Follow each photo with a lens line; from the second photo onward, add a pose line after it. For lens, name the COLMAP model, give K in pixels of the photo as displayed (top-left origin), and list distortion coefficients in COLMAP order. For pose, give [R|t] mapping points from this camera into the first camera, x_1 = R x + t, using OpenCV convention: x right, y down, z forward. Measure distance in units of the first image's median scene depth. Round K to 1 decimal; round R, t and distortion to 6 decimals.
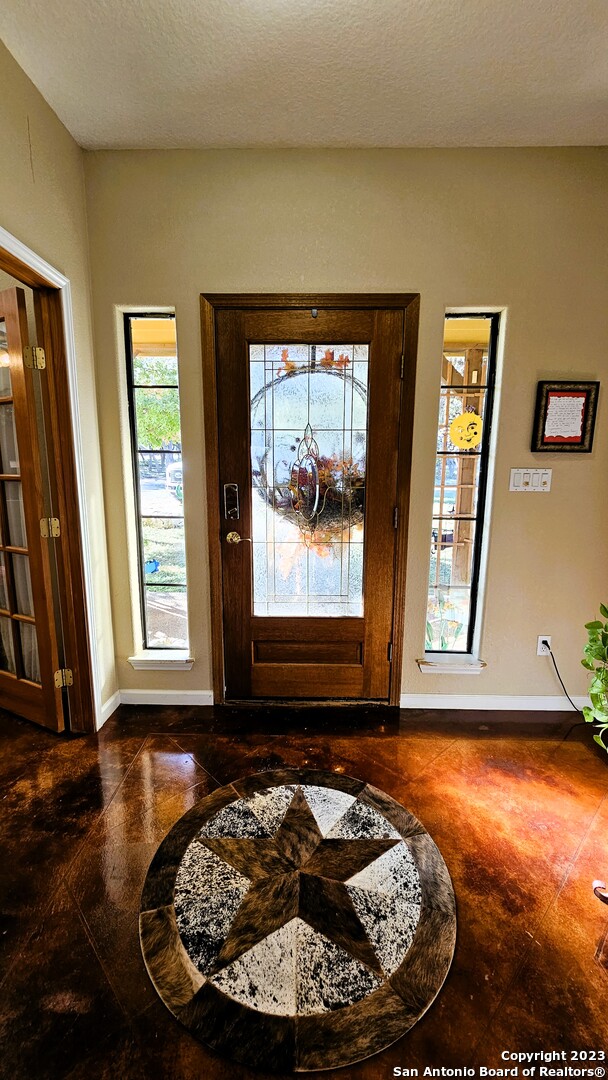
lens RADIAL K [[438.5, 0, 303.1], [0, 438.5, 539.8], [0, 0, 1]] dist [-0.004263, 0.000623]
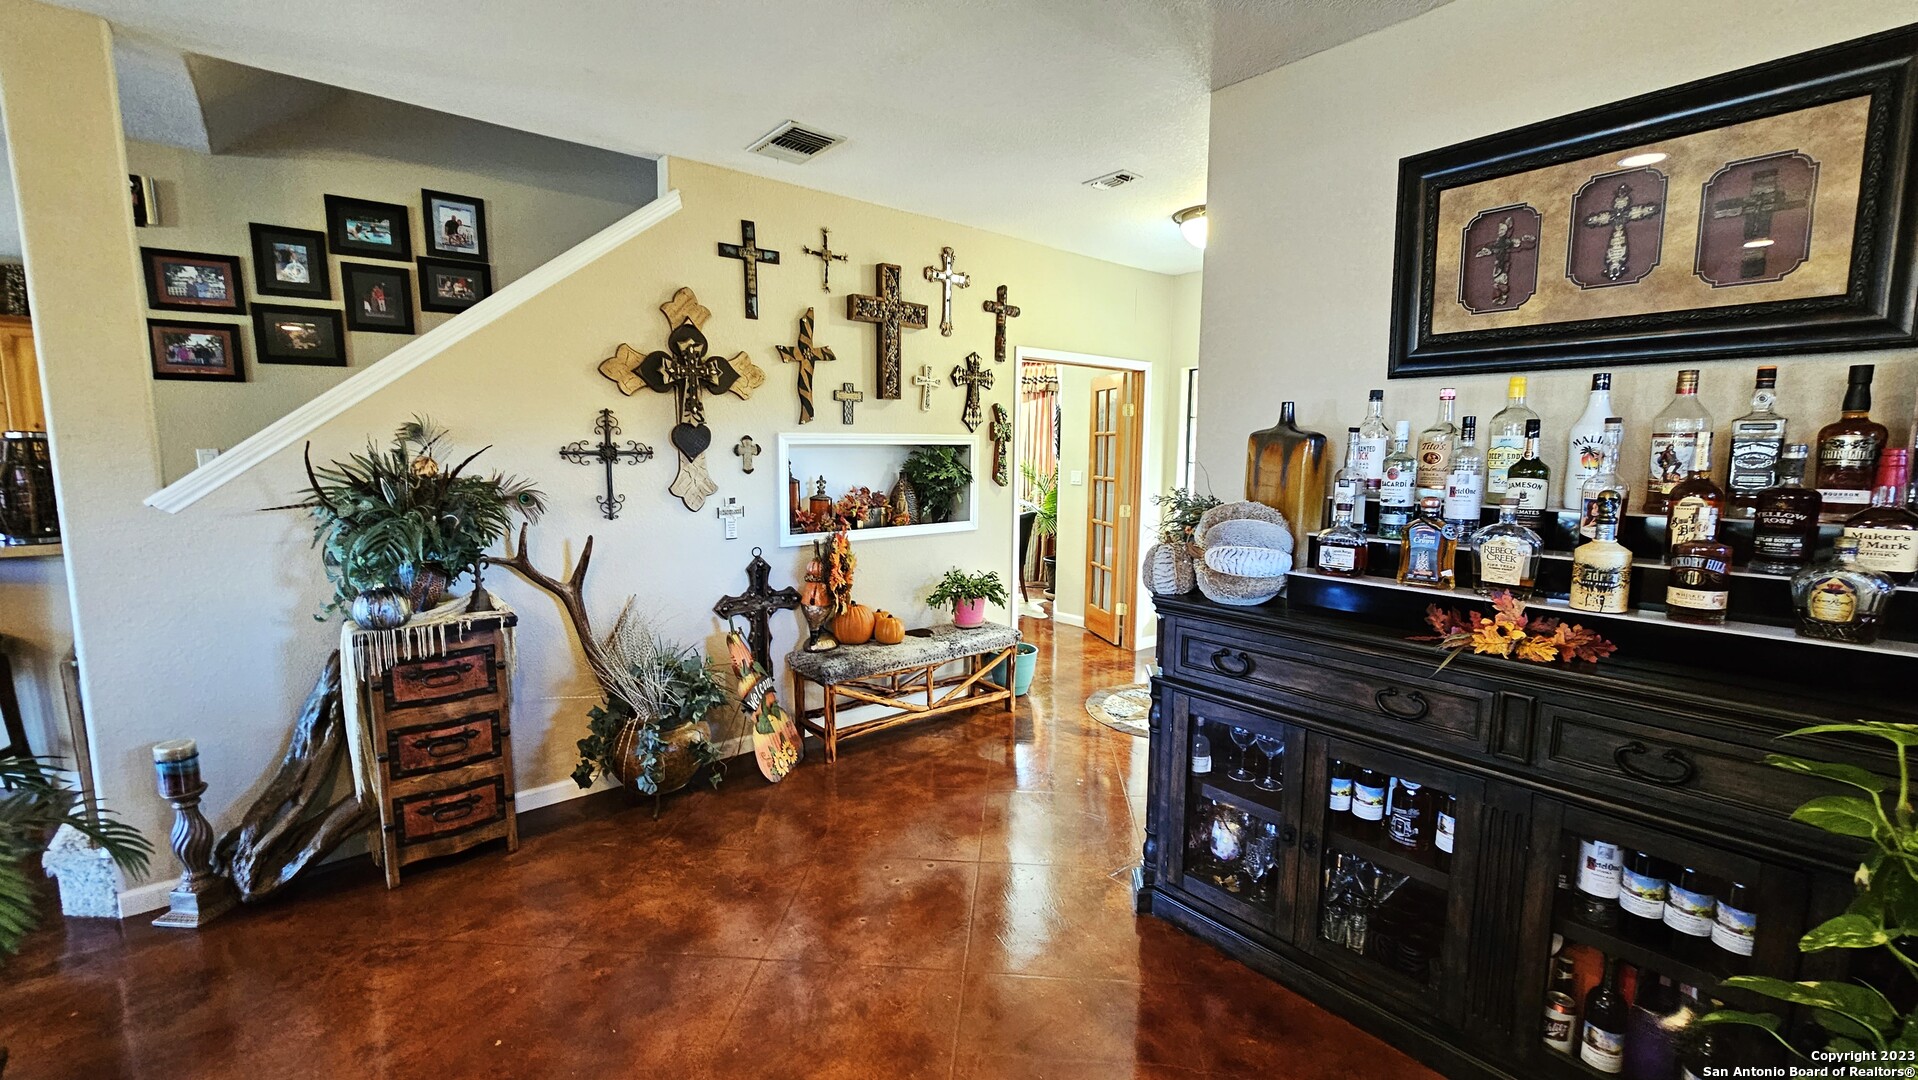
lens RADIAL K [[778.8, 0, 962.1], [0, 778.8, 539.5], [0, 0, 1]] dist [-0.004263, 0.000623]
pose [[0.657067, 0.089311, -0.748523, 1.148263], [-0.130332, 0.991463, 0.003890, 0.138427], [0.742480, 0.095001, 0.663098, -1.296733]]
